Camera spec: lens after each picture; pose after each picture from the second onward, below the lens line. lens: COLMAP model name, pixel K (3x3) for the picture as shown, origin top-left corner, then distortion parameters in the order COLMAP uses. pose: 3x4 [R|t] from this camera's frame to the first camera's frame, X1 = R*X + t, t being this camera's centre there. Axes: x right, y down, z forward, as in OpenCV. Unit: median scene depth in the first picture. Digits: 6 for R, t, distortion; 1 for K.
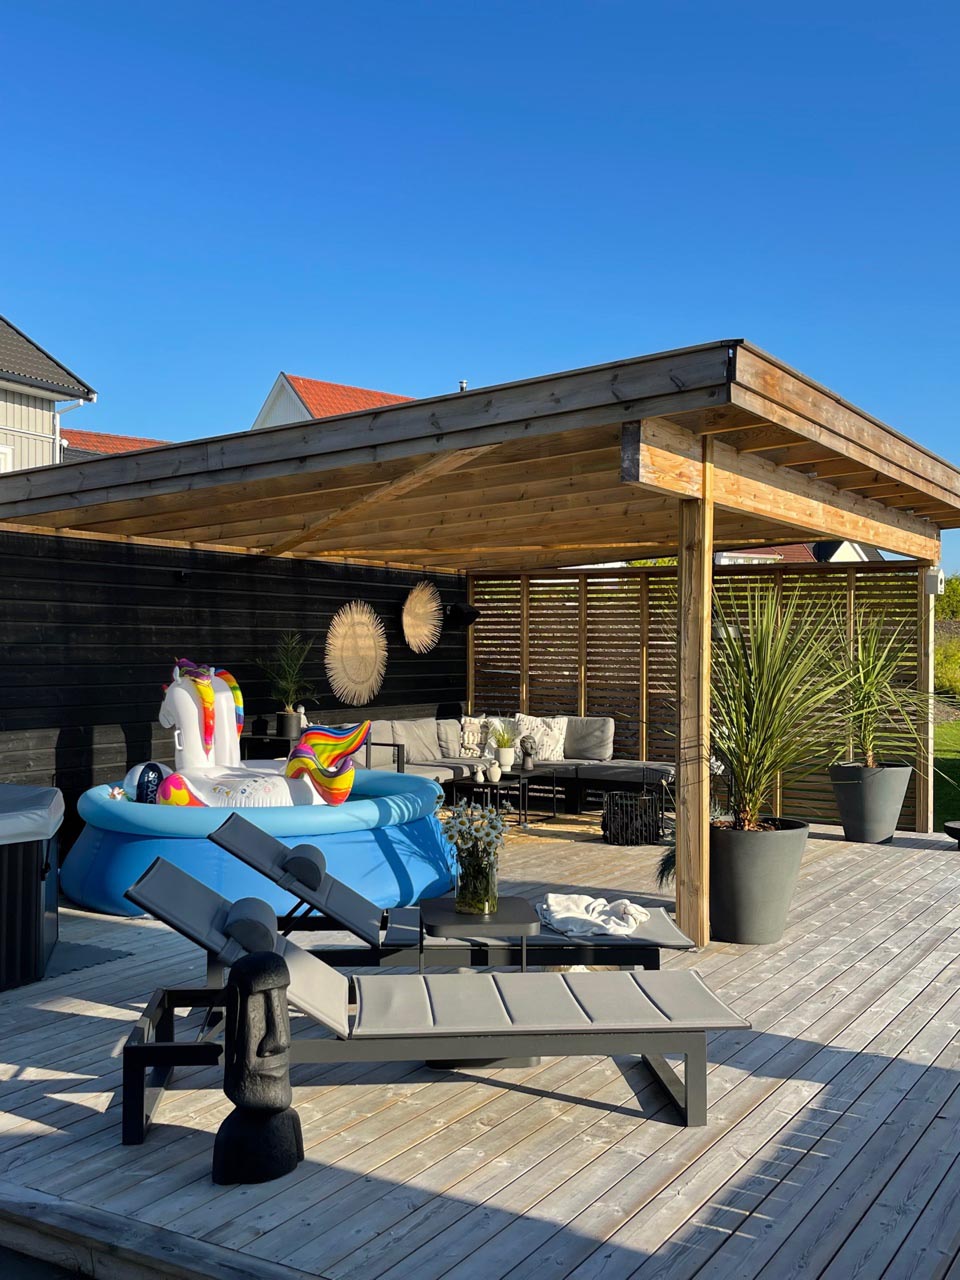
lens RADIAL K [[1320.6, 0, 480.0], [0, 1320.6, 640.0], [0, 0, 1]] dist [-0.003647, -0.006513]
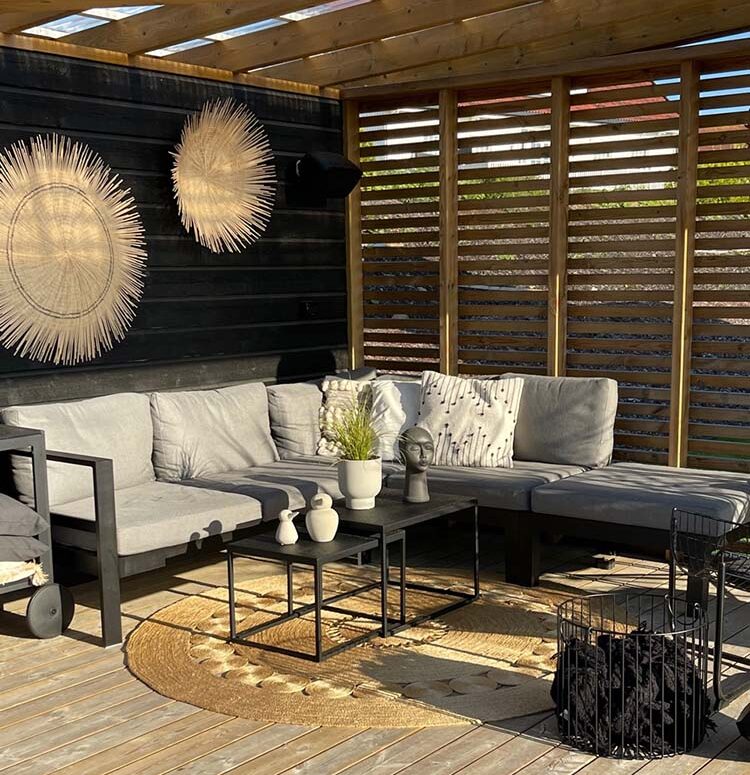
lens RADIAL K [[1217.7, 0, 375.1], [0, 1217.7, 493.2], [0, 0, 1]] dist [0.216236, -0.751913]
pose [[0.991588, 0.001098, -0.129430, 0.070971], [0.022859, 0.982760, 0.183465, 0.015112], [0.127400, -0.184881, 0.974468, 0.532937]]
